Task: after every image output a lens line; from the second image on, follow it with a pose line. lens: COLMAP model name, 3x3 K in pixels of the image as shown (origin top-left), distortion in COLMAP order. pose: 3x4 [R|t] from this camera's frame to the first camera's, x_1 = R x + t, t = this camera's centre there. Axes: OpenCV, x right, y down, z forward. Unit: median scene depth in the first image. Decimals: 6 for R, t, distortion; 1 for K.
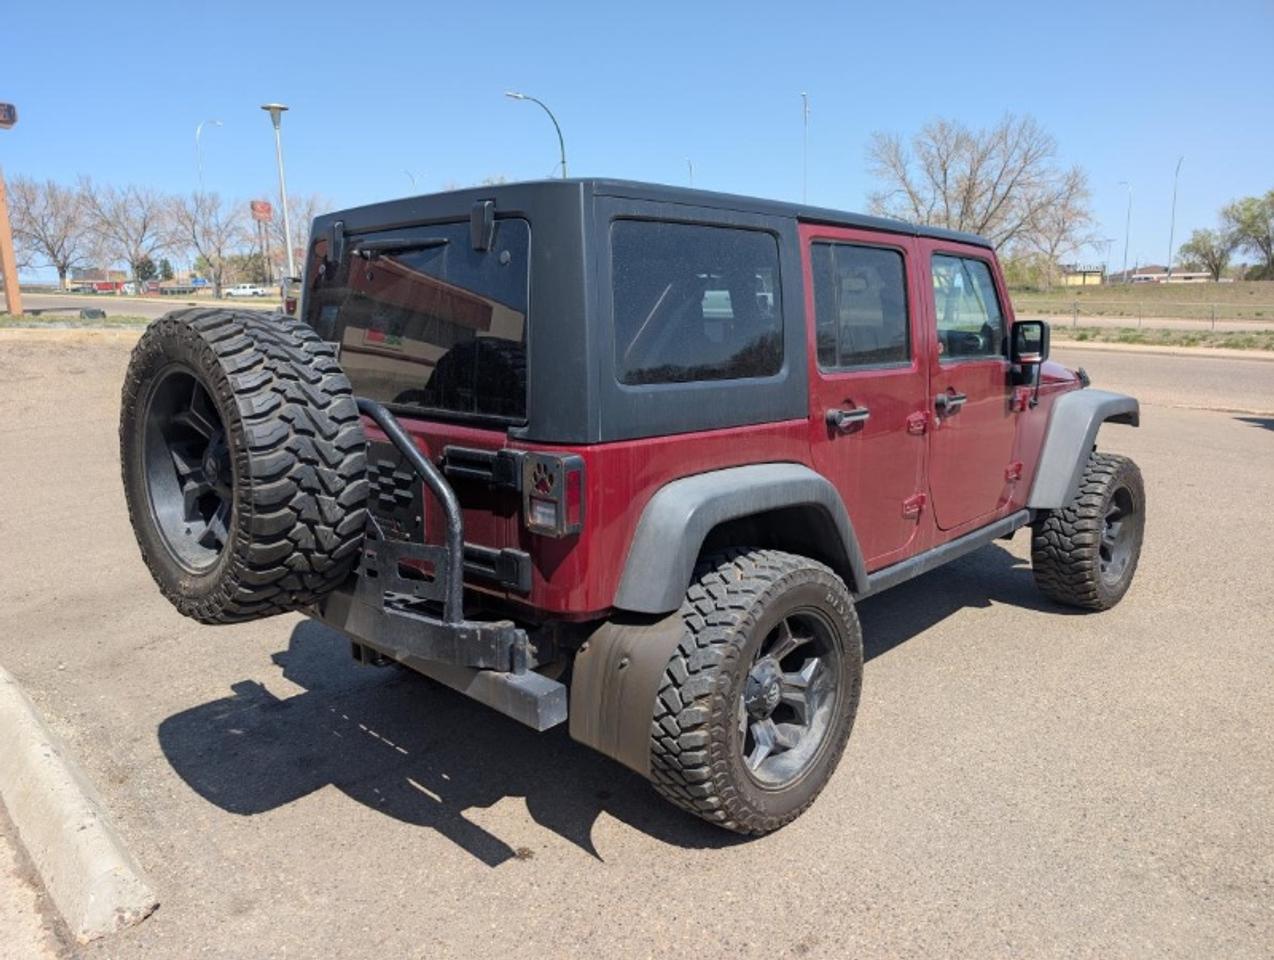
lens RADIAL K [[912.3, 0, 637.0], [0, 912.3, 480.0], [0, 0, 1]] dist [0.007499, 0.002300]
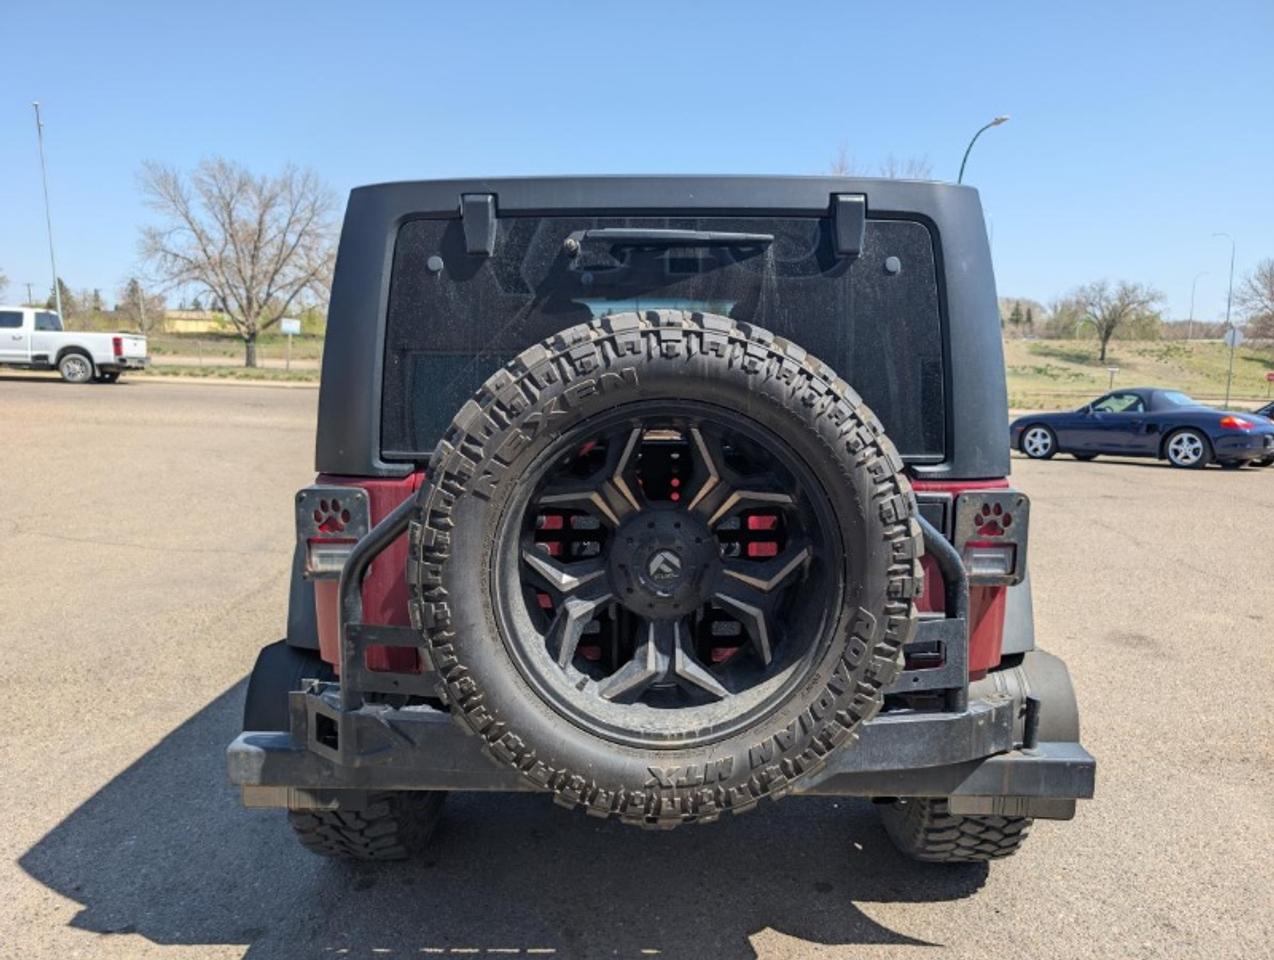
lens RADIAL K [[920.7, 0, 637.0], [0, 920.7, 480.0], [0, 0, 1]] dist [0.007202, 0.002305]
pose [[0.727436, -0.083967, 0.681018, -0.502857], [0.118754, 0.992914, -0.004426, -0.040757], [-0.675821, 0.084094, 0.732253, 0.303031]]
